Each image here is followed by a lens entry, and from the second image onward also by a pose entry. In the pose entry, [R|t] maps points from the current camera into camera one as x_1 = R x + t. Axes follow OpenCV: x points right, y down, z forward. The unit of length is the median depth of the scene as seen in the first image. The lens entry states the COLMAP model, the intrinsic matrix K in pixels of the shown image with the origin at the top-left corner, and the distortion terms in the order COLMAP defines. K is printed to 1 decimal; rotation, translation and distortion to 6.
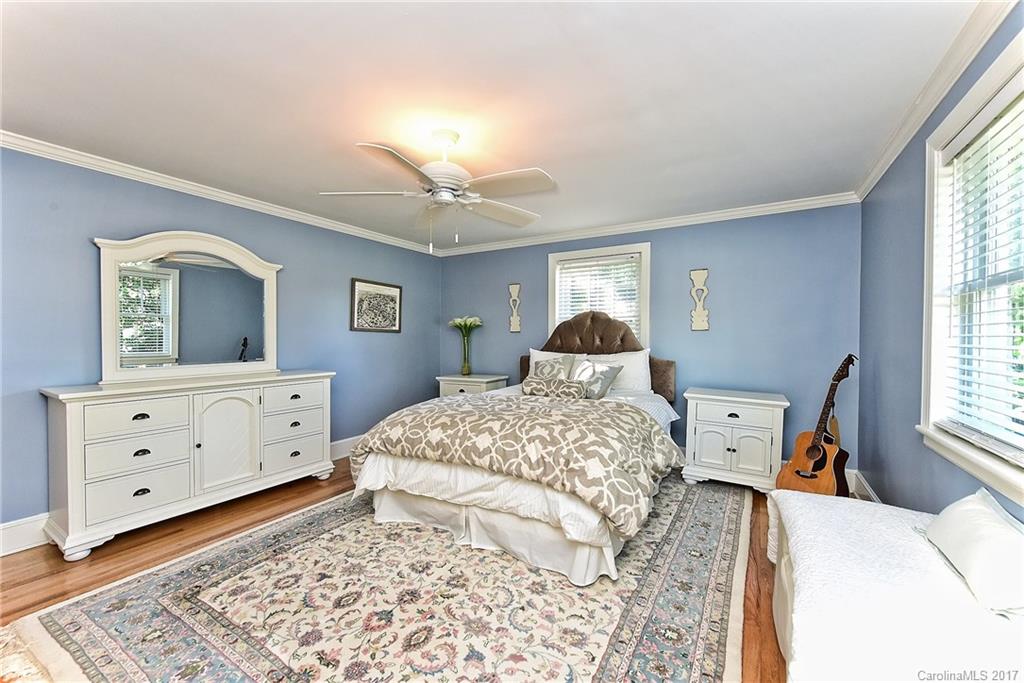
lens RADIAL K [[408.3, 0, 538.8], [0, 408.3, 340.8], [0, 0, 1]] dist [0.005668, -0.000004]
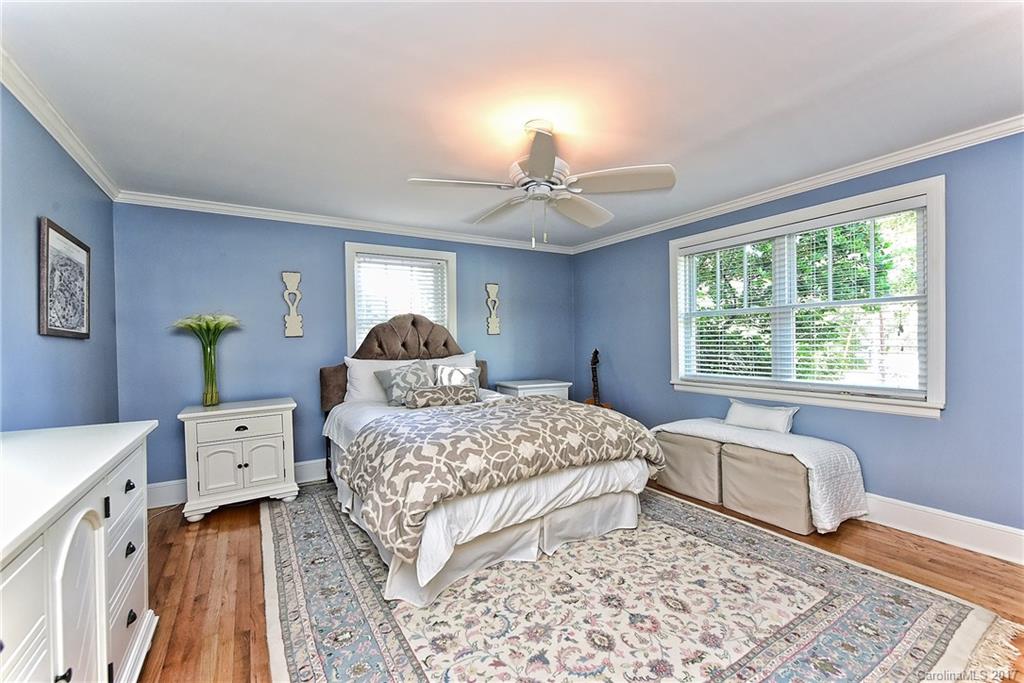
lens RADIAL K [[416.3, 0, 513.8], [0, 416.3, 341.2], [0, 0, 1]] dist [-0.001855, -0.000685]
pose [[0.486947, -0.014651, 0.873309, -0.974964], [0.024116, 0.999704, 0.003325, -0.011131], [-0.873099, 0.019441, 0.487156, 0.527656]]
